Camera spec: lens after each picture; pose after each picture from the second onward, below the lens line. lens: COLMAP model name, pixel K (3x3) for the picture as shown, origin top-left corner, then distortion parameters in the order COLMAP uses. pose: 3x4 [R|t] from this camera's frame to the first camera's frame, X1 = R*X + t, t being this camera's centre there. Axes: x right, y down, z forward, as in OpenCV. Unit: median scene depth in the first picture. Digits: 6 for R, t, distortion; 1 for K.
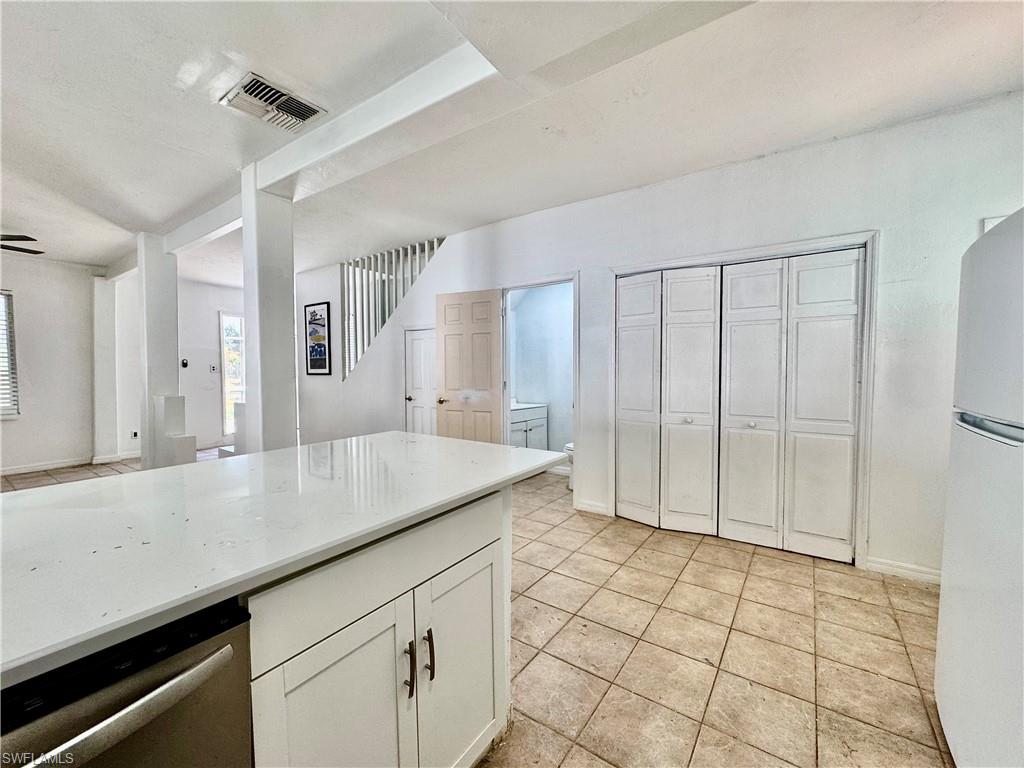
lens RADIAL K [[423.1, 0, 512.0], [0, 423.1, 384.0], [0, 0, 1]] dist [-0.001293, 0.000055]
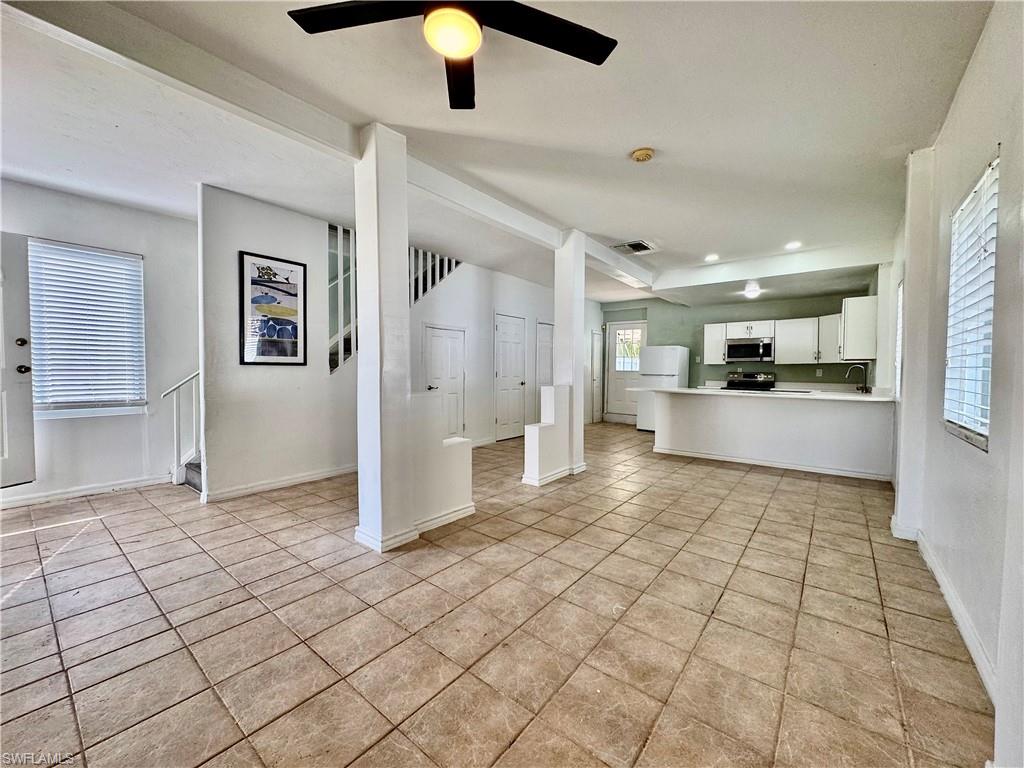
lens RADIAL K [[410.7, 0, 512.0], [0, 410.7, 384.0], [0, 0, 1]] dist [-0.004110, 0.000290]
pose [[0.052844, -0.030020, 0.998151, -1.382358], [0.020254, 0.999375, 0.028984, -0.003245], [-0.998397, 0.018685, 0.053419, 0.753855]]
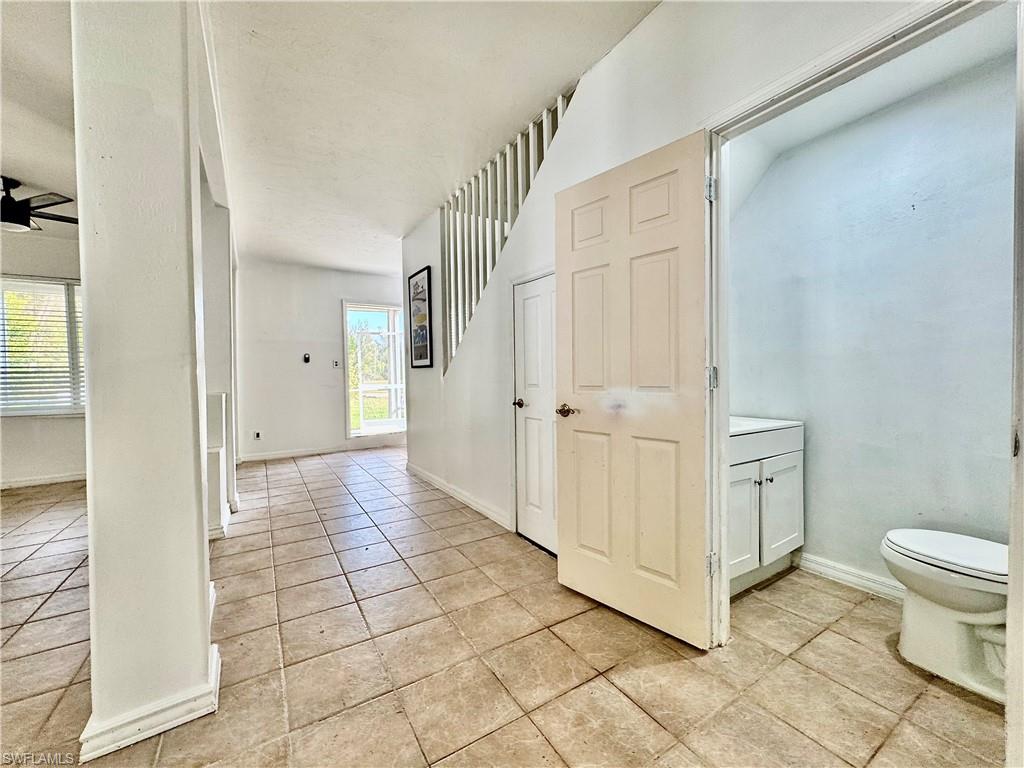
lens RADIAL K [[410.7, 0, 512.0], [0, 410.7, 384.0], [0, 0, 1]] dist [-0.004110, 0.000290]
pose [[0.921168, 0.001311, -0.389163, -0.037820], [-0.001900, 0.999998, -0.001129, 0.009510], [0.389160, 0.001780, 0.921168, 0.505617]]
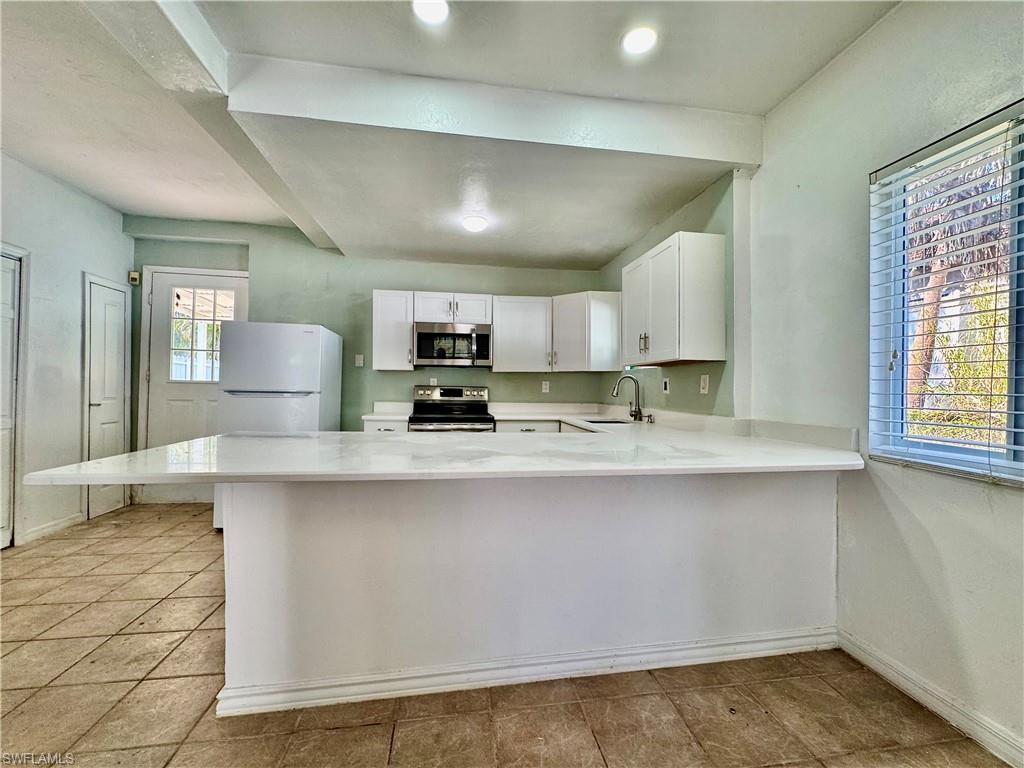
lens RADIAL K [[410.7, 0, 512.0], [0, 410.7, 384.0], [0, 0, 1]] dist [-0.004110, 0.000290]
pose [[-0.699943, -0.000072, 0.714199, -0.475137], [0.009114, 0.999918, 0.009033, 0.004998], [-0.714141, 0.012831, -0.699884, 0.445373]]
